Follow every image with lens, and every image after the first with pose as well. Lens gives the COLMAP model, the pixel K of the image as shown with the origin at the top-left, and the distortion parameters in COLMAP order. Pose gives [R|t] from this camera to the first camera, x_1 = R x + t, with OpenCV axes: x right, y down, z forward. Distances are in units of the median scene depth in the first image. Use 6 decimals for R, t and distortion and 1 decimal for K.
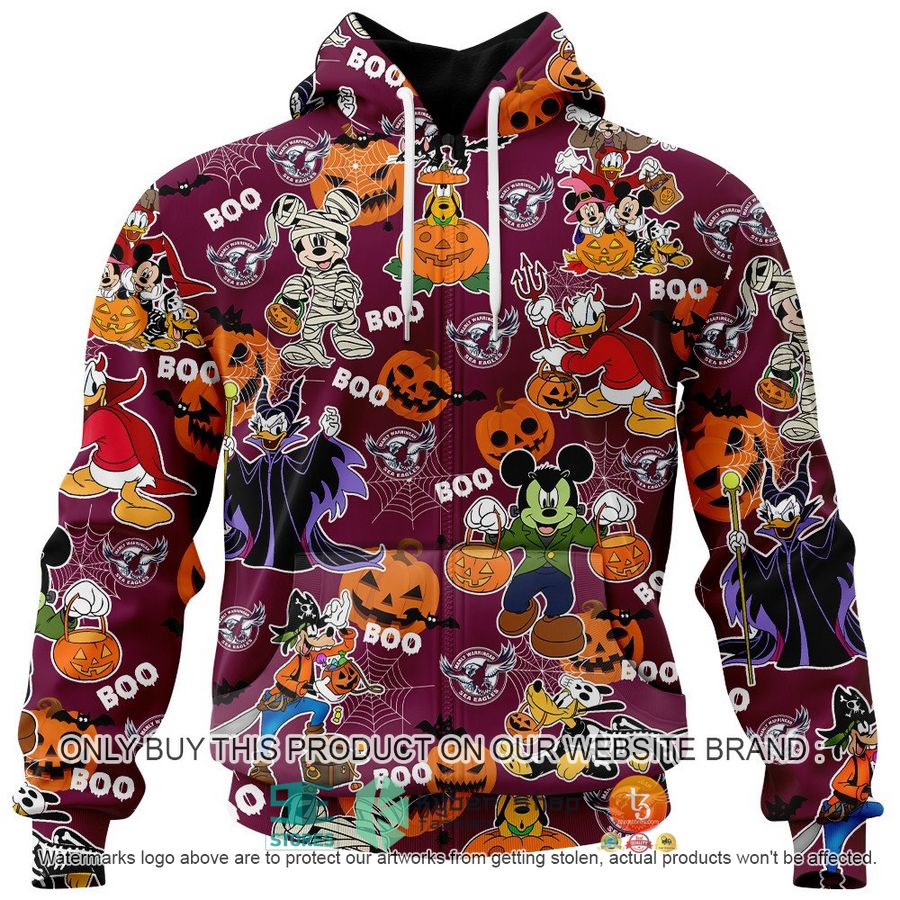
lens RADIAL K [[3739.5, 0, 450.4], [0, 3739.5, 443.3], [0, 0, 1]] dist [0.375679, 0.000000]
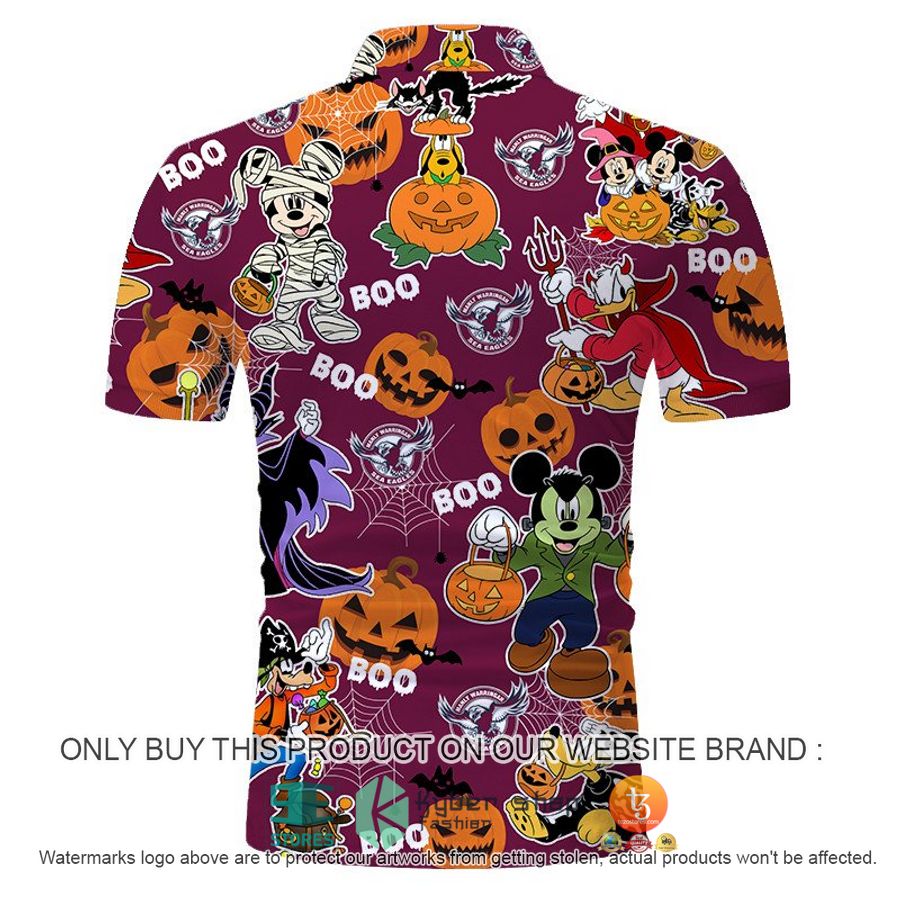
lens RADIAL K [[3739.5, 0, 448.0], [0, 3739.5, 459.0], [0, 0, 1]] dist [0.375679, 0.000000]
pose [[1.000000, -0.000092, -0.000629, -0.000165], [0.000094, 0.999991, 0.004183, -0.000017], [0.000628, -0.004183, 0.999991, 0.158213]]
